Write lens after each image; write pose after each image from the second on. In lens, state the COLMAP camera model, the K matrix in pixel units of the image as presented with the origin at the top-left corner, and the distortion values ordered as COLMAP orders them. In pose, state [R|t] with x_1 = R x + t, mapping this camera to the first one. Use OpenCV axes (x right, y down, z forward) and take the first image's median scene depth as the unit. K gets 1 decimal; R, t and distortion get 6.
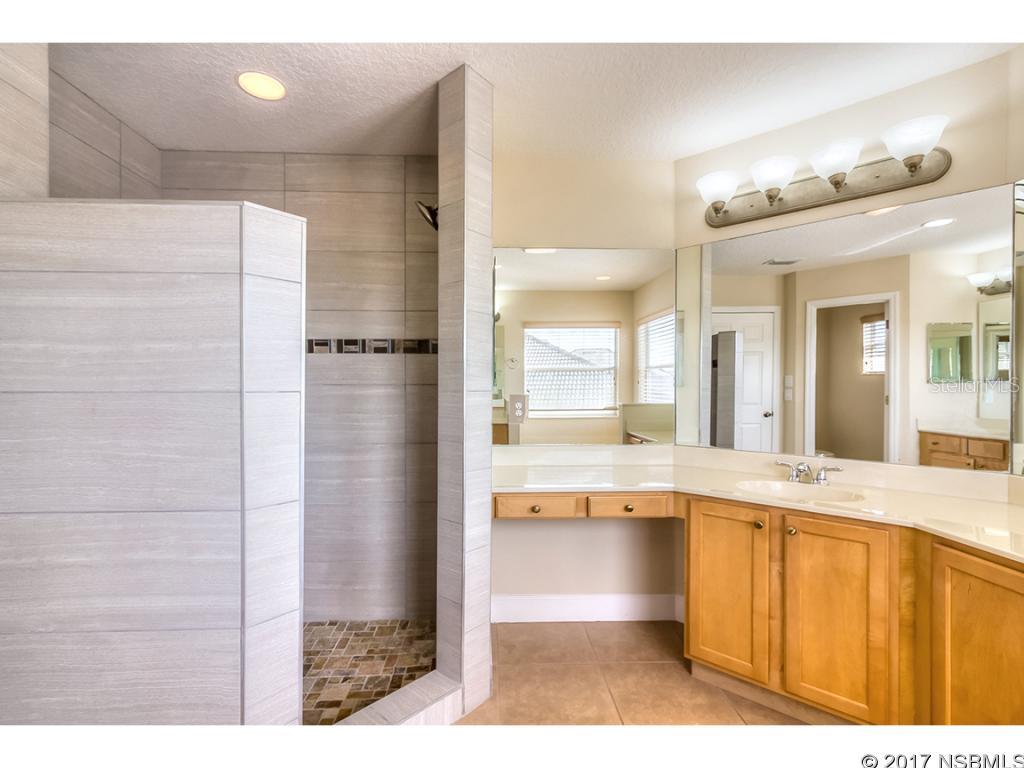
lens RADIAL K [[488.7, 0, 510.0], [0, 488.7, 389.5], [0, 0, 1]] dist [0.001689, 0.000222]
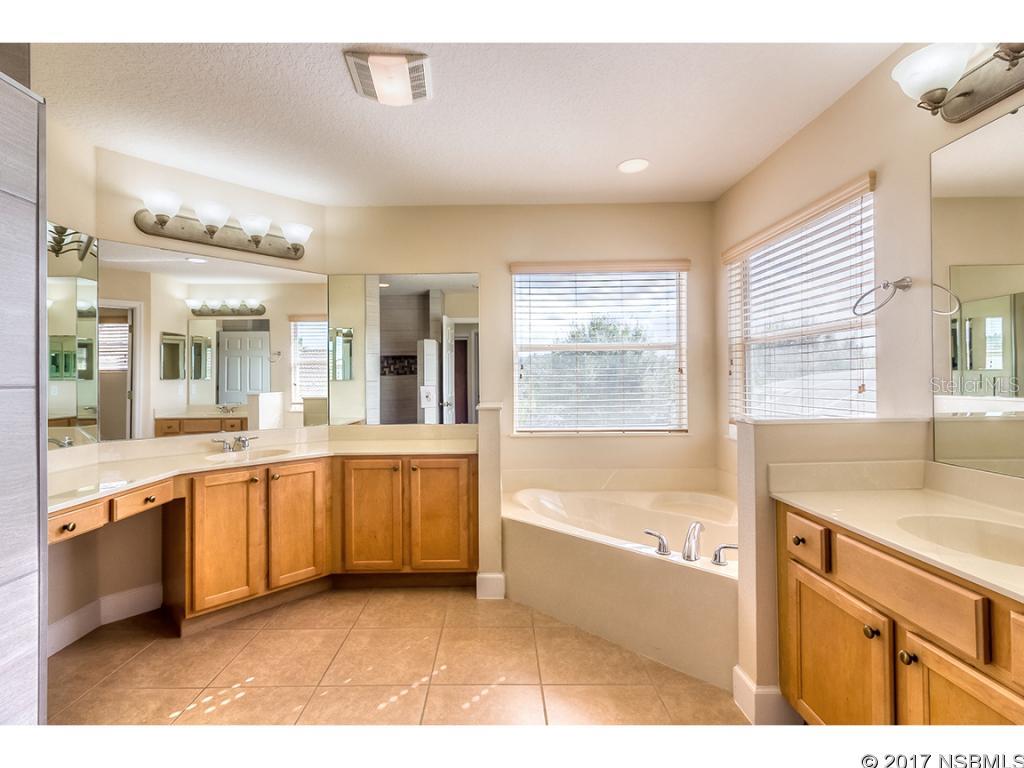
lens RADIAL K [[468.6, 0, 514.6], [0, 468.6, 380.0], [0, 0, 1]] dist [0.001182, 0.000040]
pose [[-0.001603, 0.001146, 0.999998, -0.729531], [0.014306, 0.999897, -0.001123, 0.005080], [-0.999896, 0.014305, -0.001620, 0.231341]]
